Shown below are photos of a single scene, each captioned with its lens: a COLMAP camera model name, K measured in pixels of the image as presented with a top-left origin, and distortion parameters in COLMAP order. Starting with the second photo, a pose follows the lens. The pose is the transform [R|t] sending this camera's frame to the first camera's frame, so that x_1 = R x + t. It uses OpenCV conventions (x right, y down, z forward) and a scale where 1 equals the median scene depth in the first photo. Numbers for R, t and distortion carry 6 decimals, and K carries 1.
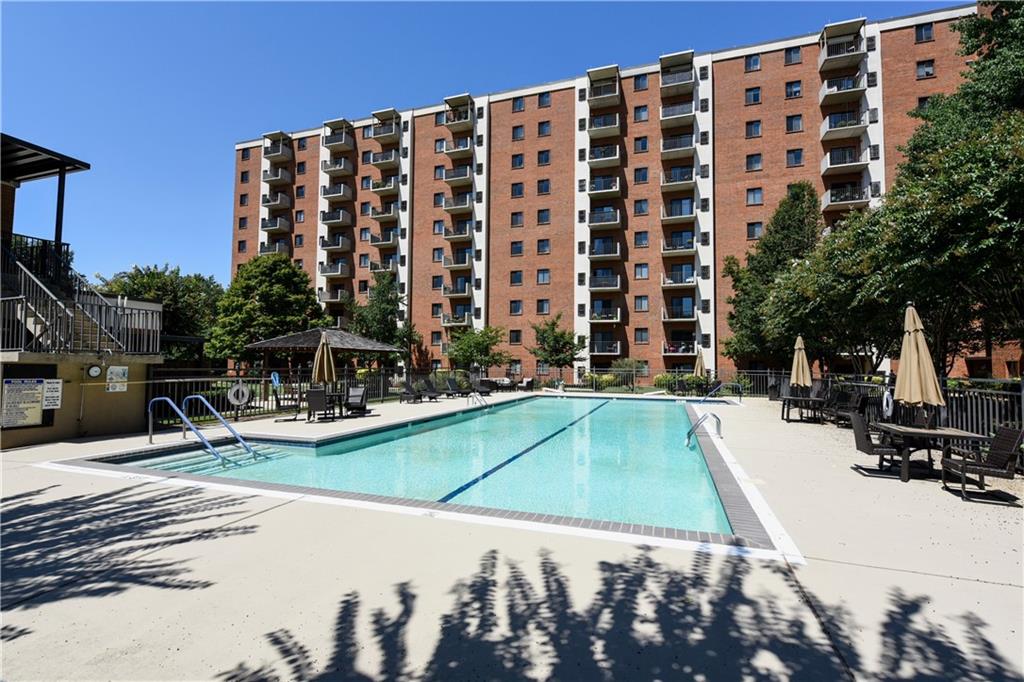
lens RADIAL K [[462.5, 0, 512.9], [0, 462.5, 342.3], [0, 0, 1]] dist [-0.011962, 0.000044]
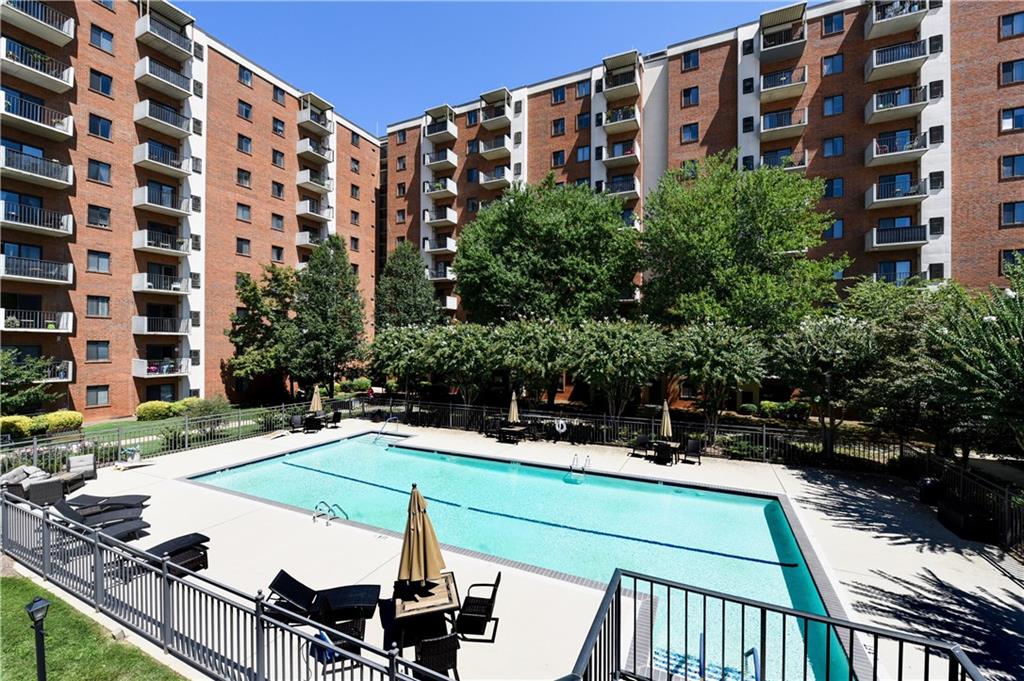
lens RADIAL K [[423.3, 0, 510.0], [0, 423.3, 336.4], [0, 0, 1]] dist [-0.007434, 0.000102]
pose [[0.106939, 0.001506, 0.994264, -0.265088], [-0.053127, 0.998579, 0.004202, -0.064505], [-0.992845, -0.053271, 0.106867, 0.245342]]
